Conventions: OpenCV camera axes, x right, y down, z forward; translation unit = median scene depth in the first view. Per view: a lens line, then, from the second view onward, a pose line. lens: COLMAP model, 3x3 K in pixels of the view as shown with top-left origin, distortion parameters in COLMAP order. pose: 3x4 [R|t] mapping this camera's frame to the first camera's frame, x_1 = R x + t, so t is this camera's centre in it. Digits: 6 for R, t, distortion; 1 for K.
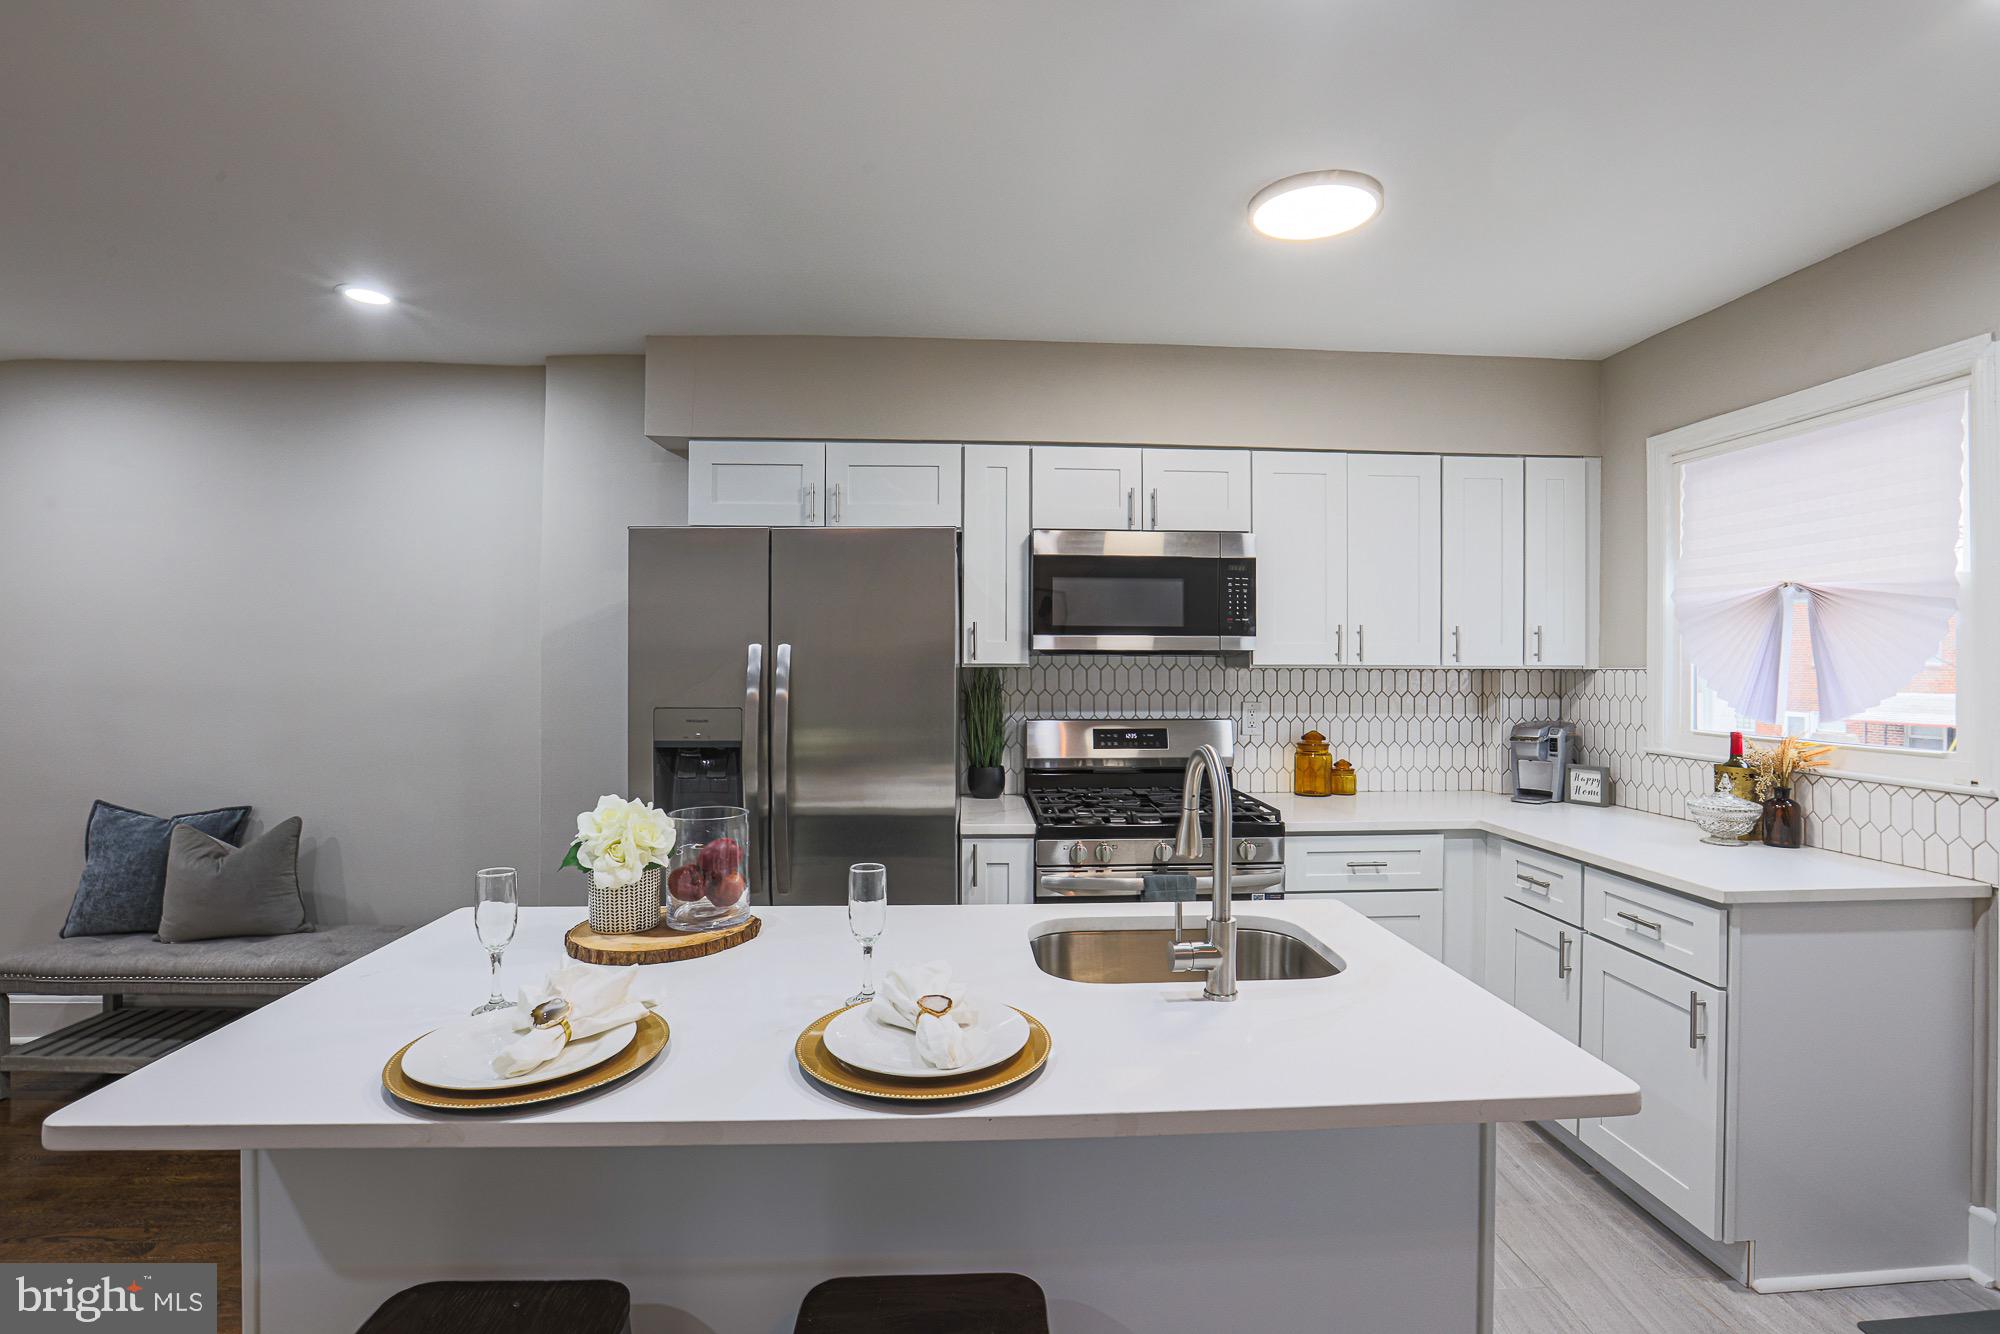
lens RADIAL K [[929.6, 0, 1009.3], [0, 929.6, 661.2], [0, 0, 1]] dist [-0.053656, 0.014445]
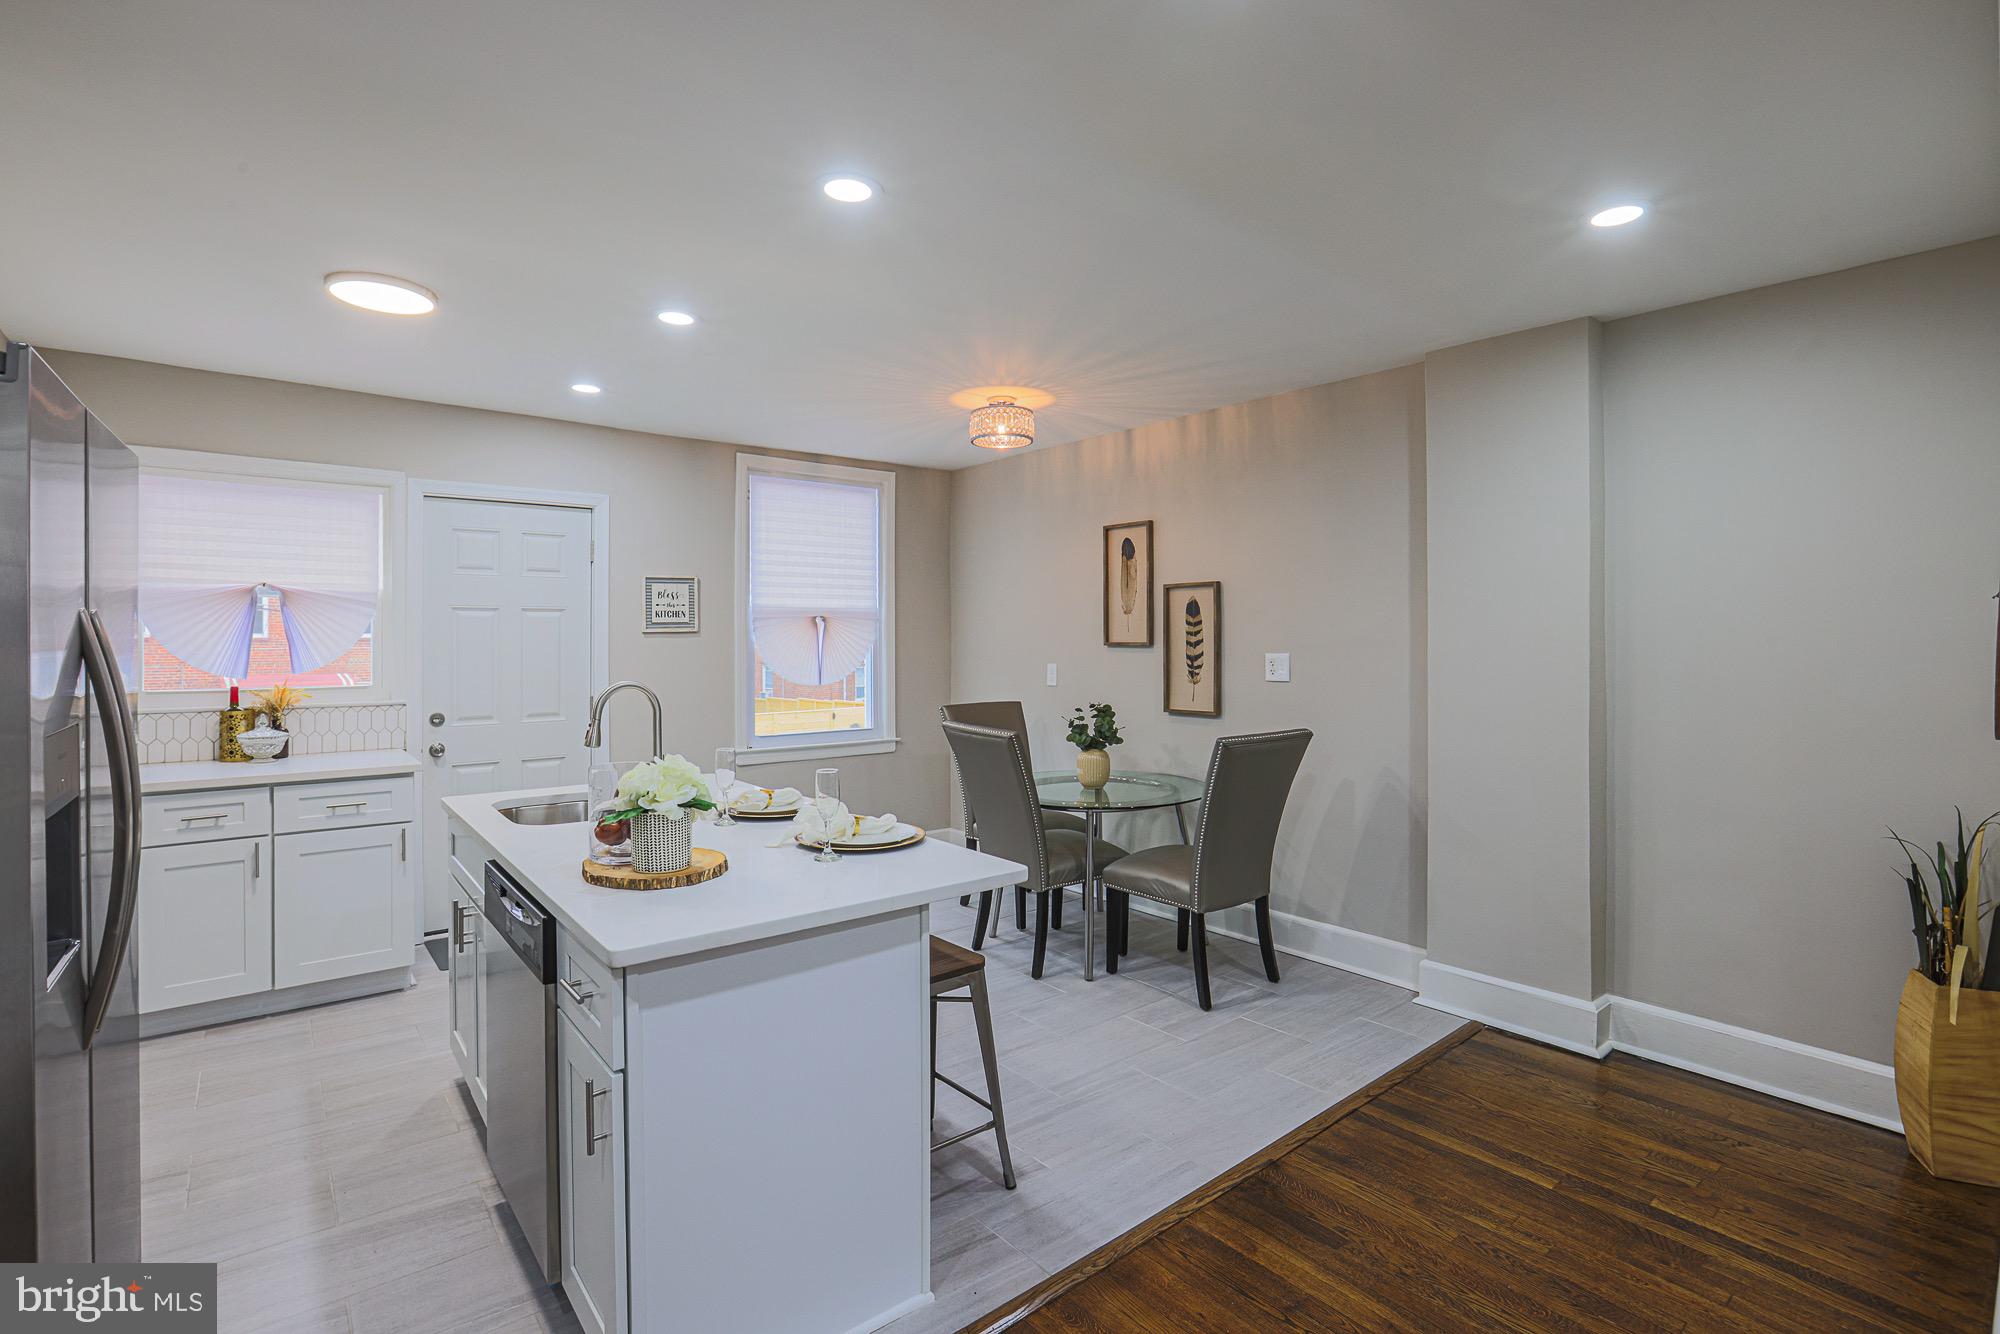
lens RADIAL K [[929.6, 0, 1013.4], [0, 929.6, 631.0], [0, 0, 1]] dist [-0.053656, 0.014445]
pose [[-0.585872, 0.000999, 0.810403, -0.883861], [-0.002899, 0.999990, -0.003328, -0.006809], [-0.810399, -0.004299, -0.585863, 0.702259]]
